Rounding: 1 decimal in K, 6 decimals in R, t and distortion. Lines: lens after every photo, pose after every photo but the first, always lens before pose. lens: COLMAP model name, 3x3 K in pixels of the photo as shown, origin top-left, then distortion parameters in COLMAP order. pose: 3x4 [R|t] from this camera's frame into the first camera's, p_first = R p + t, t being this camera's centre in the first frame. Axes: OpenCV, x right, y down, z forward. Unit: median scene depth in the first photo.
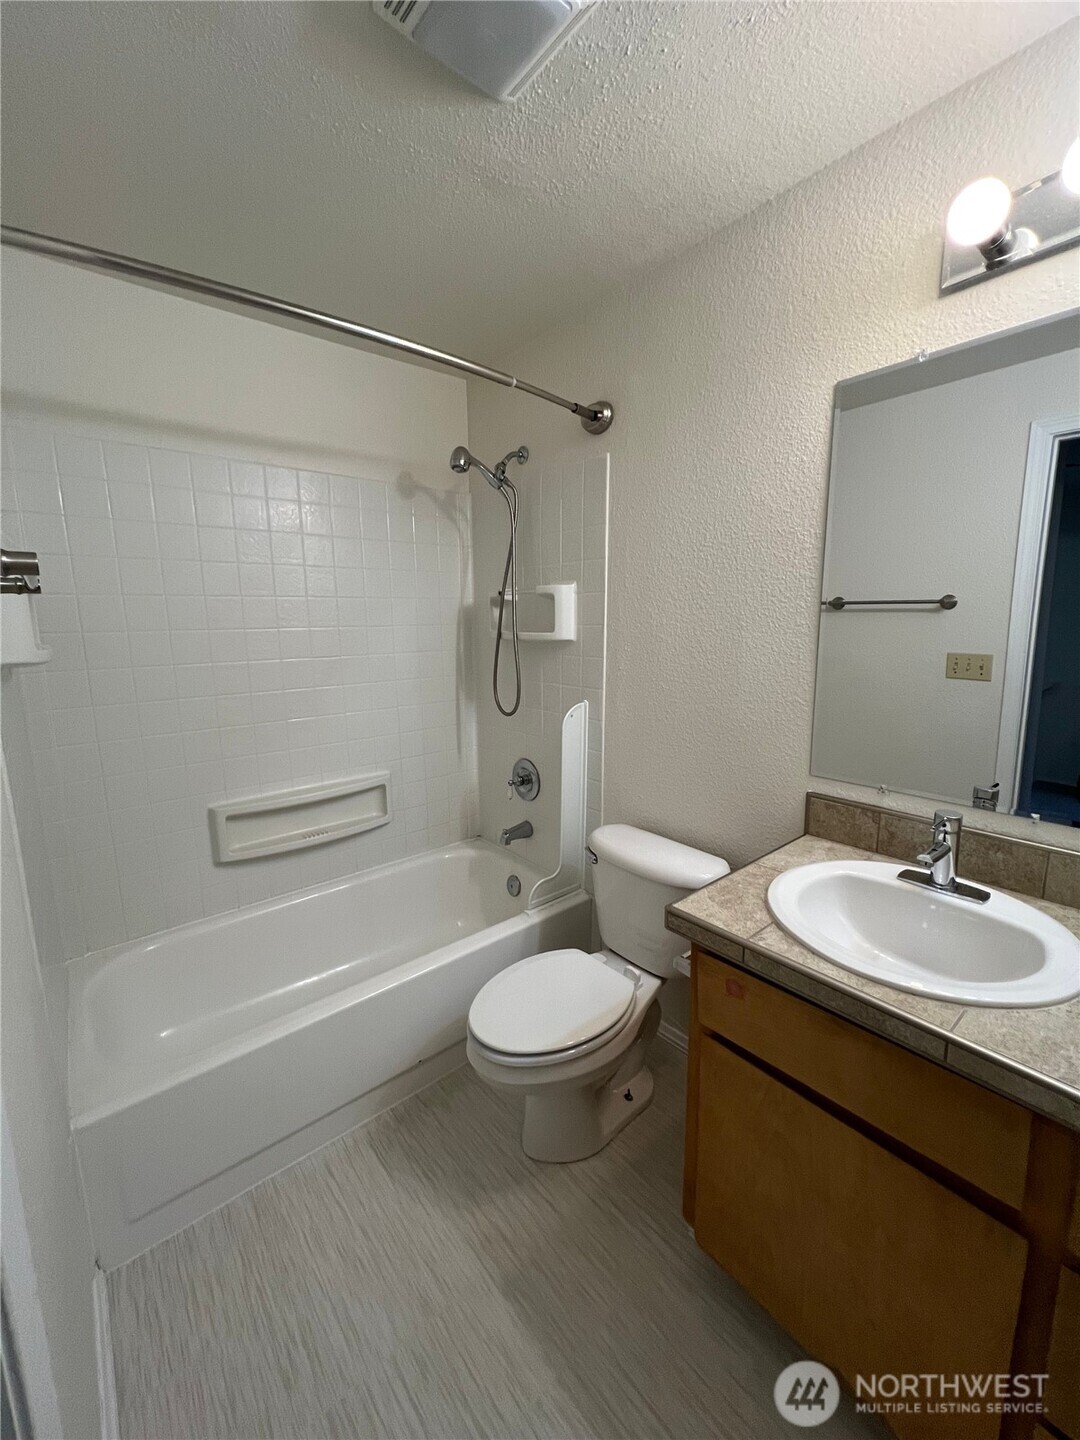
lens RADIAL K [[575.1, 0, 538.6], [0, 575.1, 718.2], [0, 0, 1]] dist [-0.003223, 0.000498]
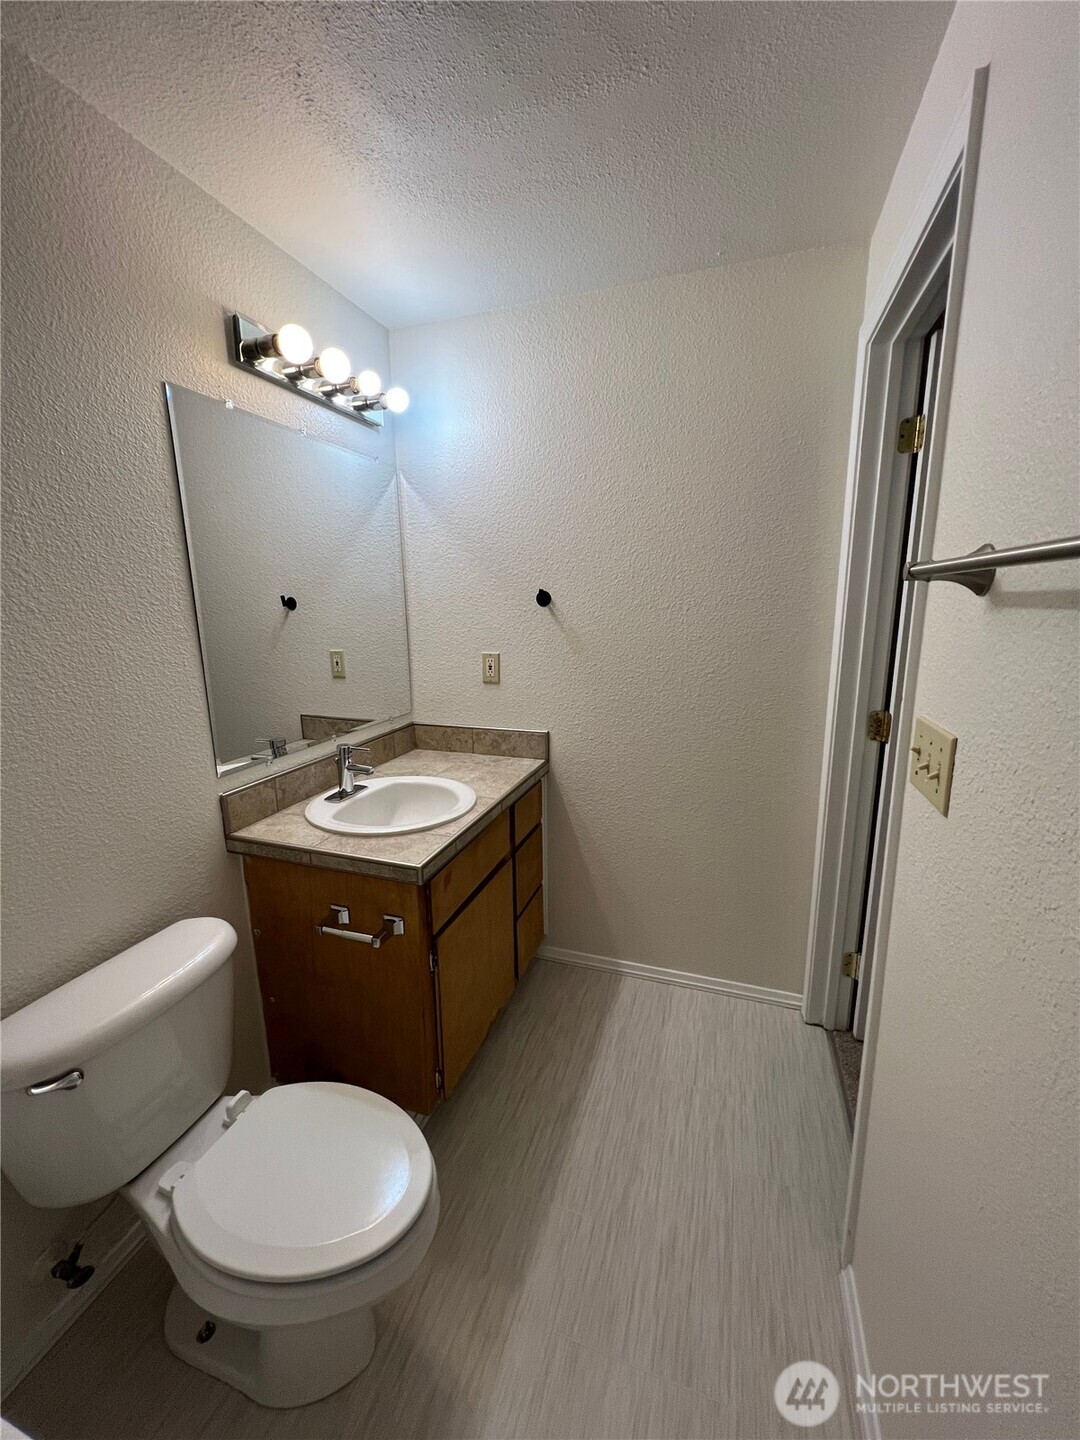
lens RADIAL K [[575.1, 0, 536.3], [0, 575.1, 720.4], [0, 0, 1]] dist [-0.003223, 0.000498]
pose [[-0.516856, -0.153872, 0.842130, -0.602020], [0.163950, 0.947713, 0.273788, -0.168534], [-0.840226, 0.279576, -0.464604, 0.909778]]
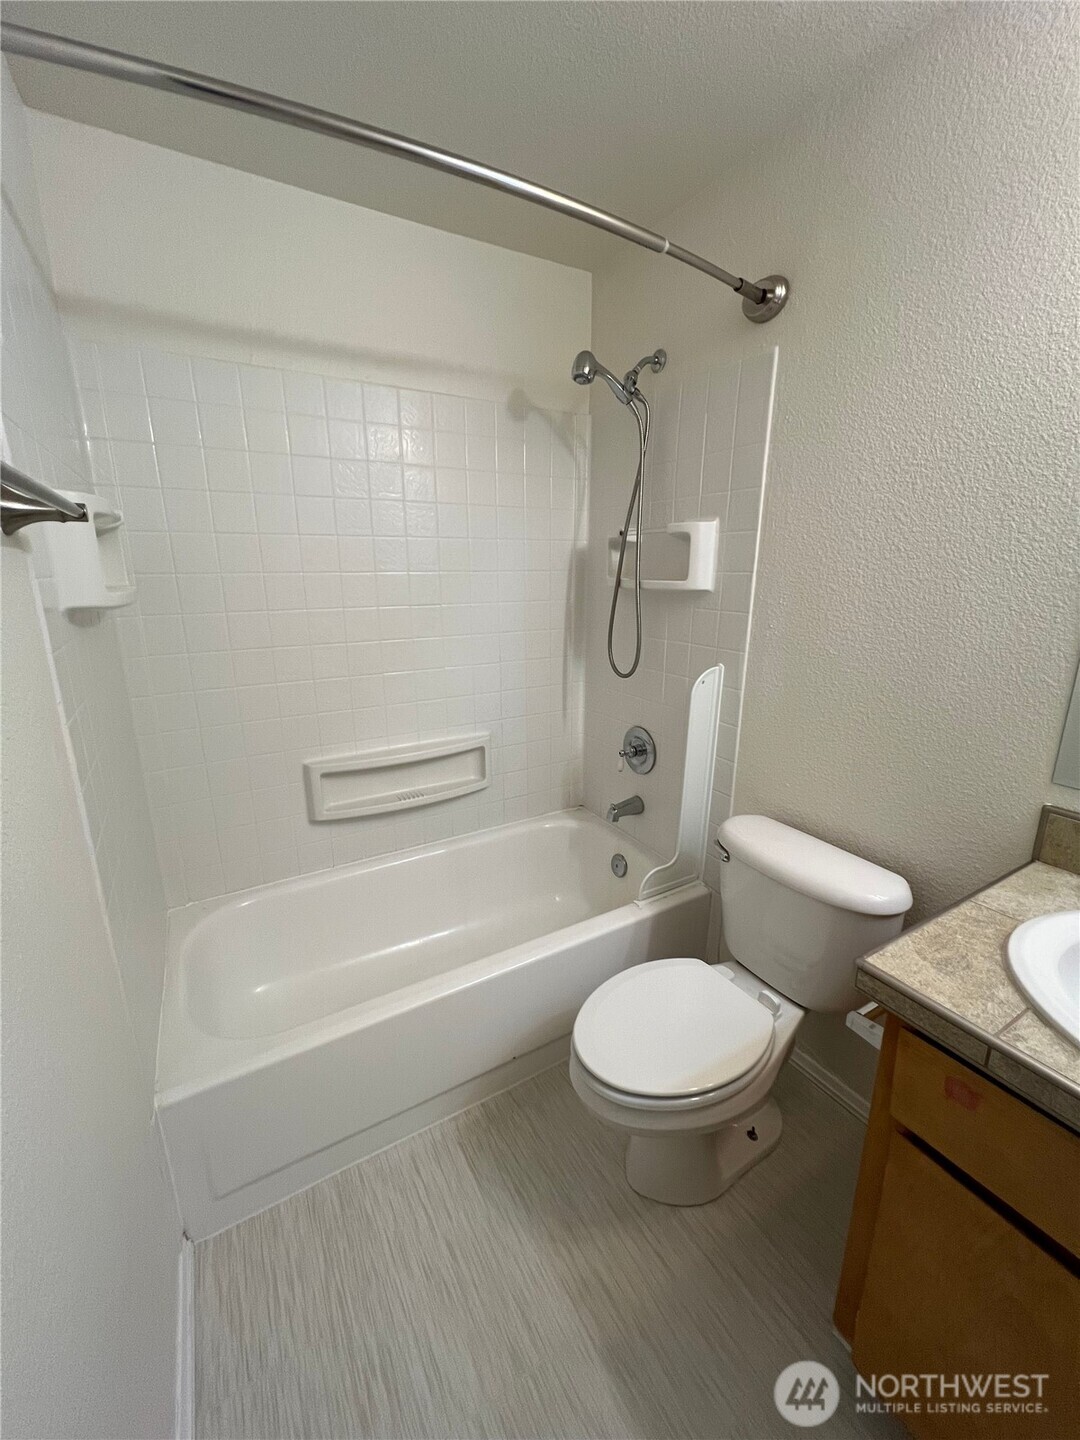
lens RADIAL K [[575.1, 0, 538.5], [0, 575.1, 718.6], [0, 0, 1]] dist [-0.003223, 0.000498]
pose [[0.985829, 0.051355, -0.159700, -0.055430], [-0.037413, 0.995319, 0.089113, -0.021539], [0.163529, -0.081875, 0.983135, 0.170422]]
